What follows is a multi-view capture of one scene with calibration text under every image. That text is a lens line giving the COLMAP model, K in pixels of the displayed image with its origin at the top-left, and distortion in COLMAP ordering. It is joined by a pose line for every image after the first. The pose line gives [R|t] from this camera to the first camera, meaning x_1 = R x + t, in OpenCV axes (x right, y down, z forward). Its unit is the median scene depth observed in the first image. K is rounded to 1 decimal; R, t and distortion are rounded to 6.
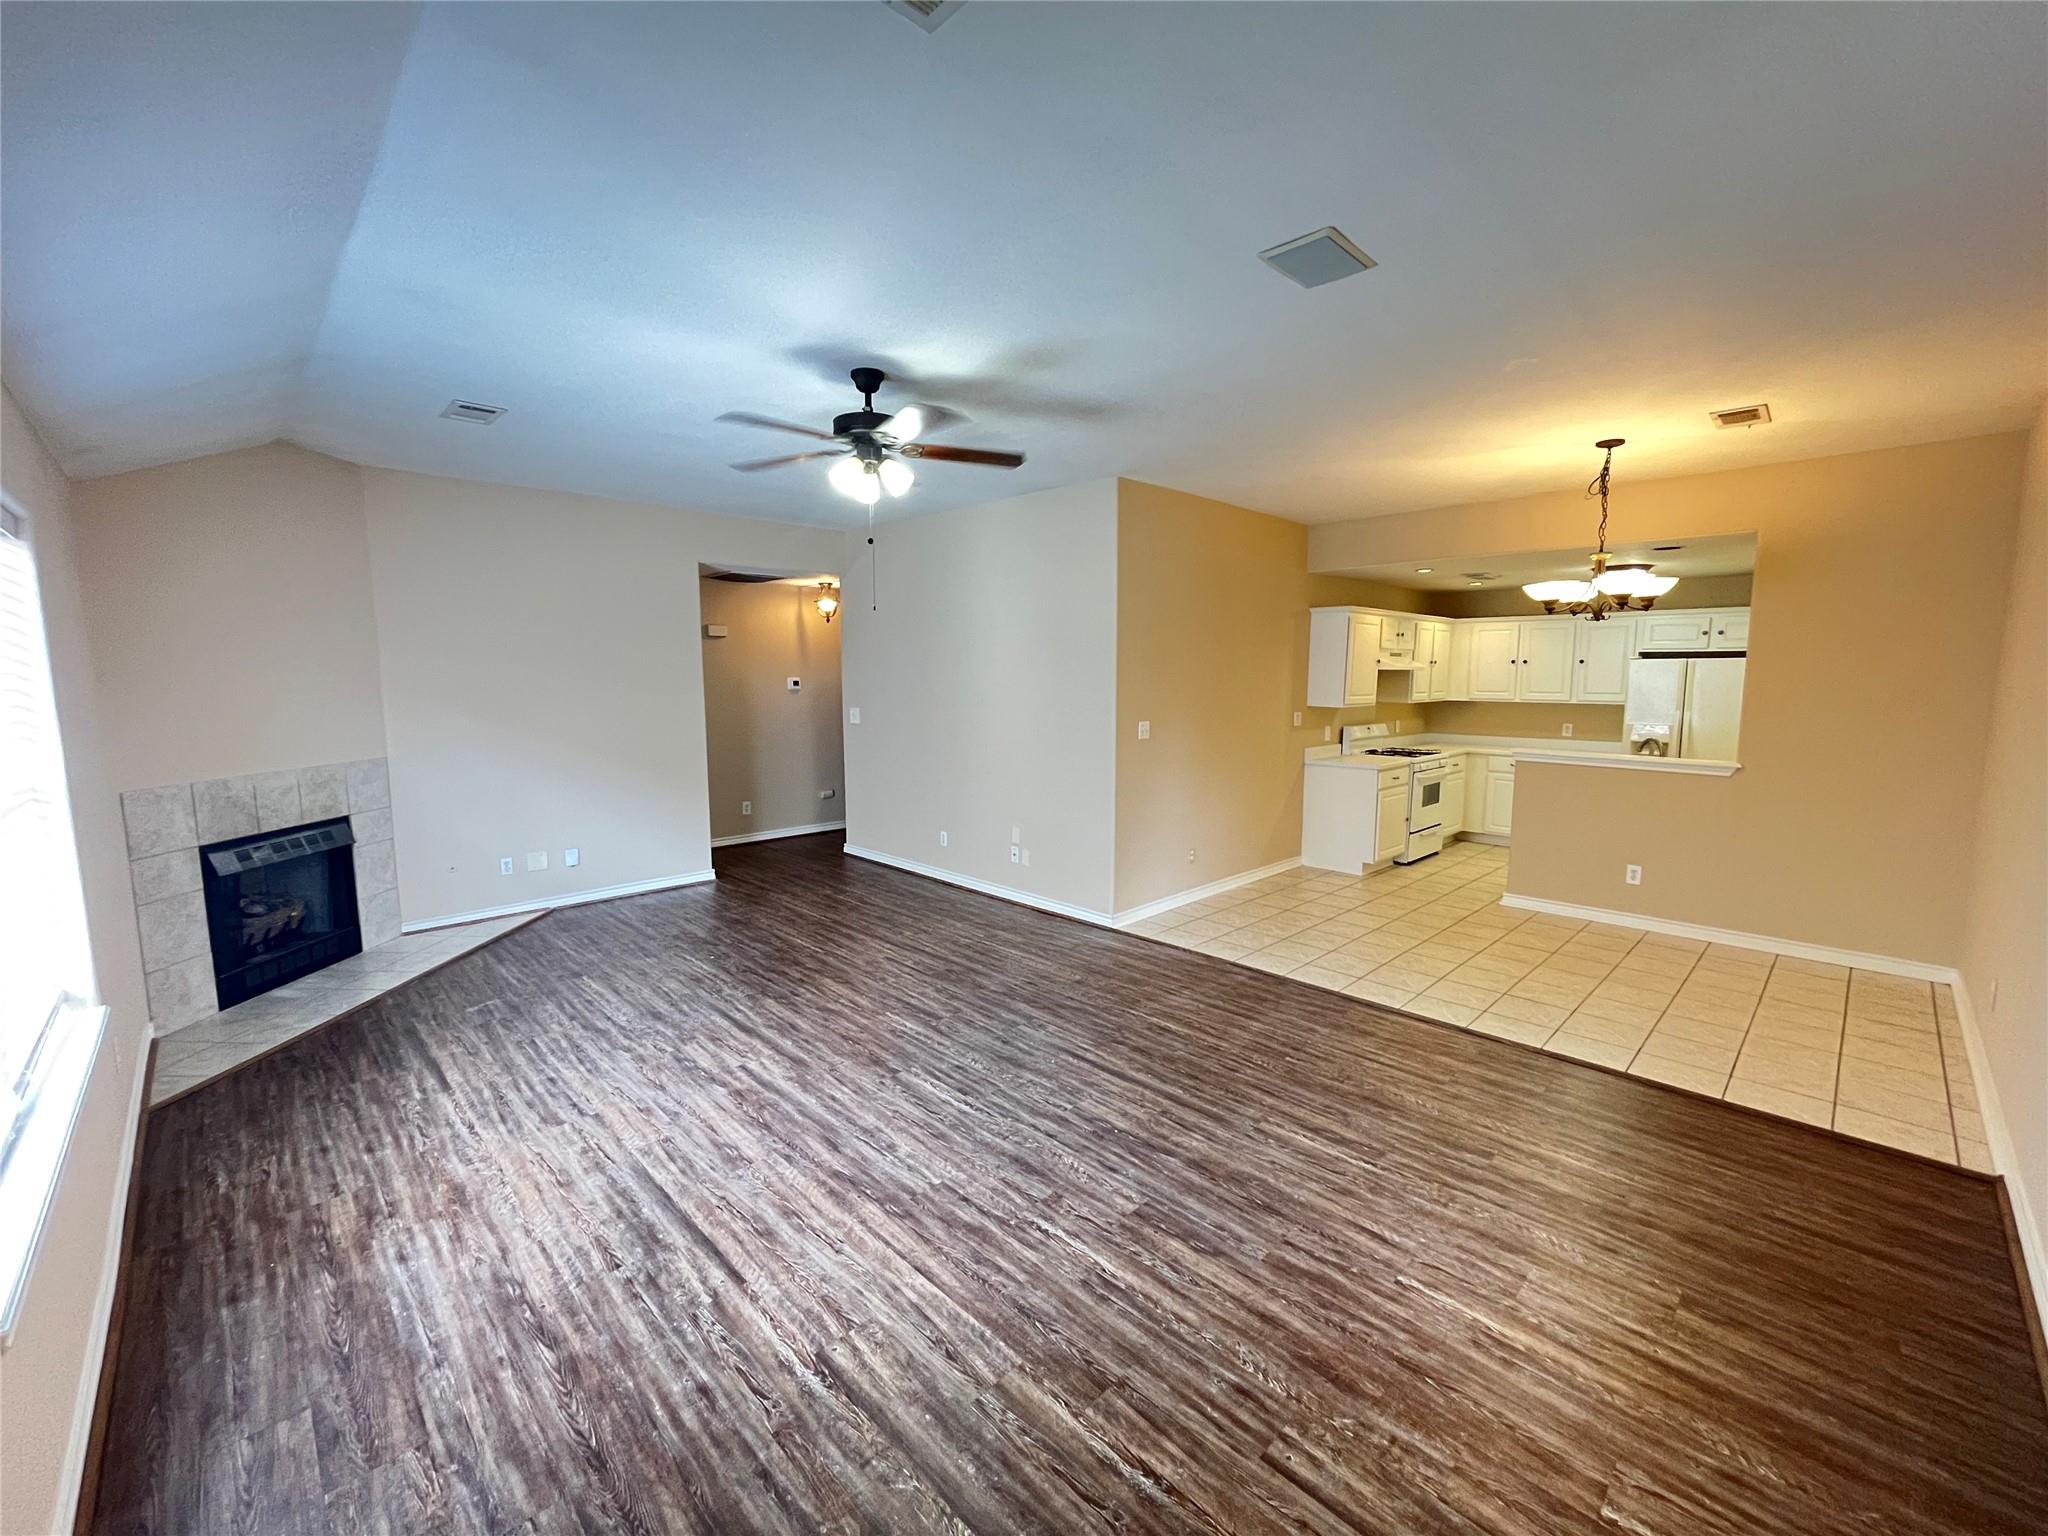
lens RADIAL K [[815.7, 0, 1024.0], [0, 815.7, 768.0], [0, 0, 1]] dist [-0.002218, -0.000198]
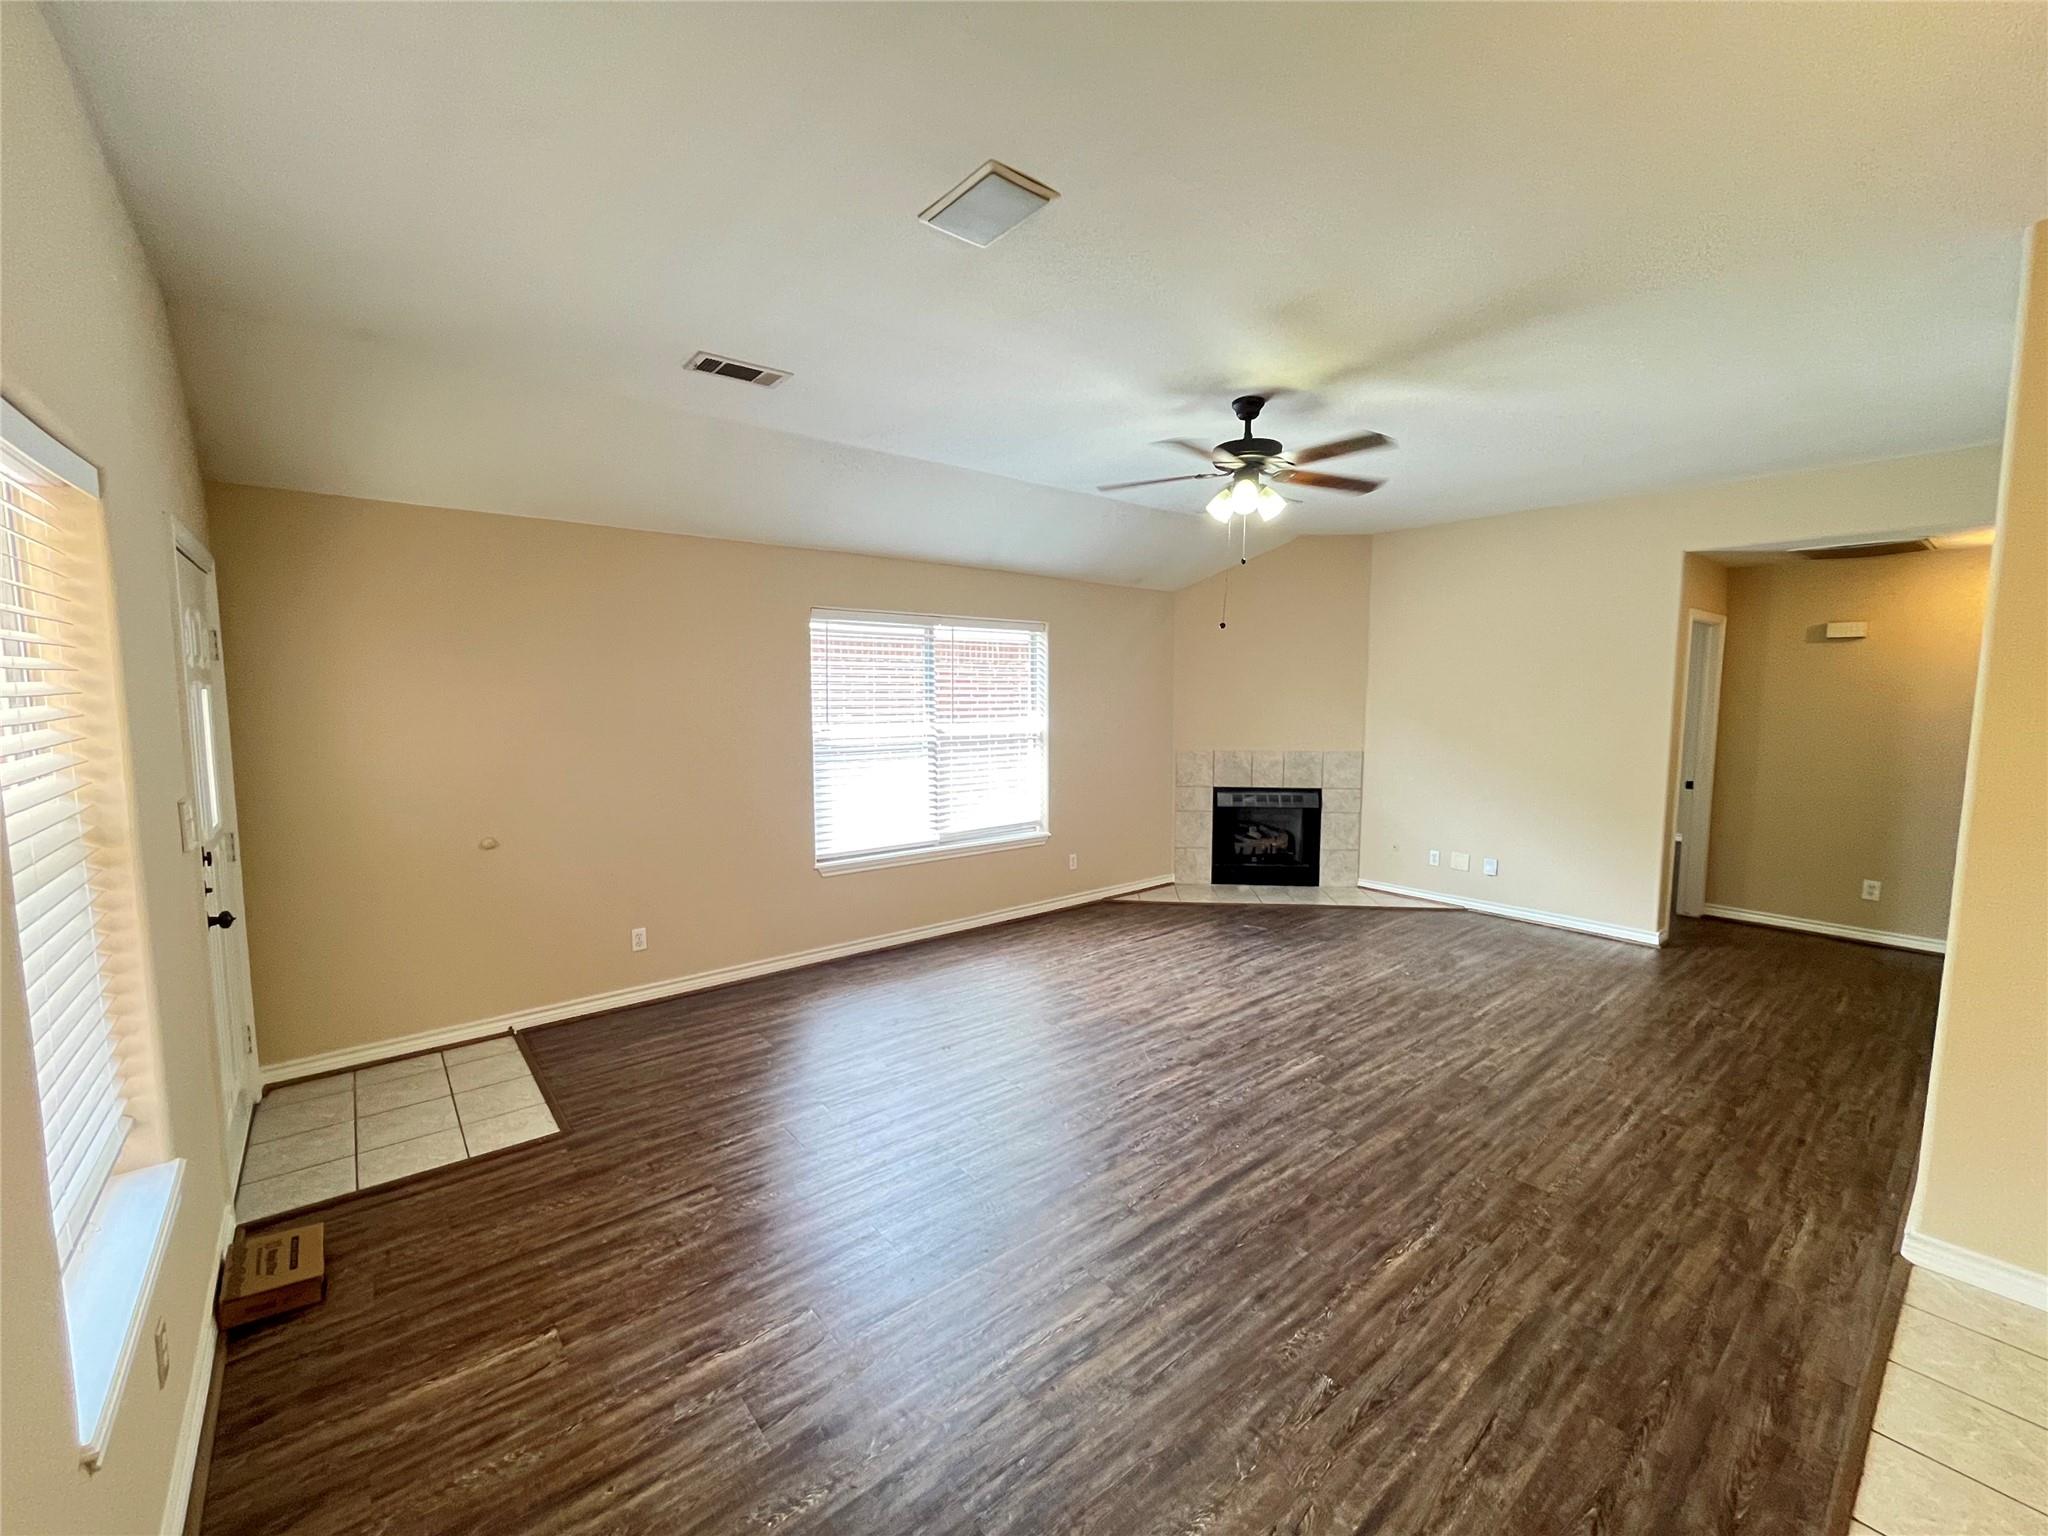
lens RADIAL K [[815.7, 0, 1024.0], [0, 815.7, 768.0], [0, 0, 1]] dist [-0.002218, -0.000198]
pose [[-0.064242, 0.098302, -0.993081, 0.799027], [-0.118017, 0.987405, 0.105374, -0.085605], [0.990931, 0.123970, -0.051831, 0.726323]]
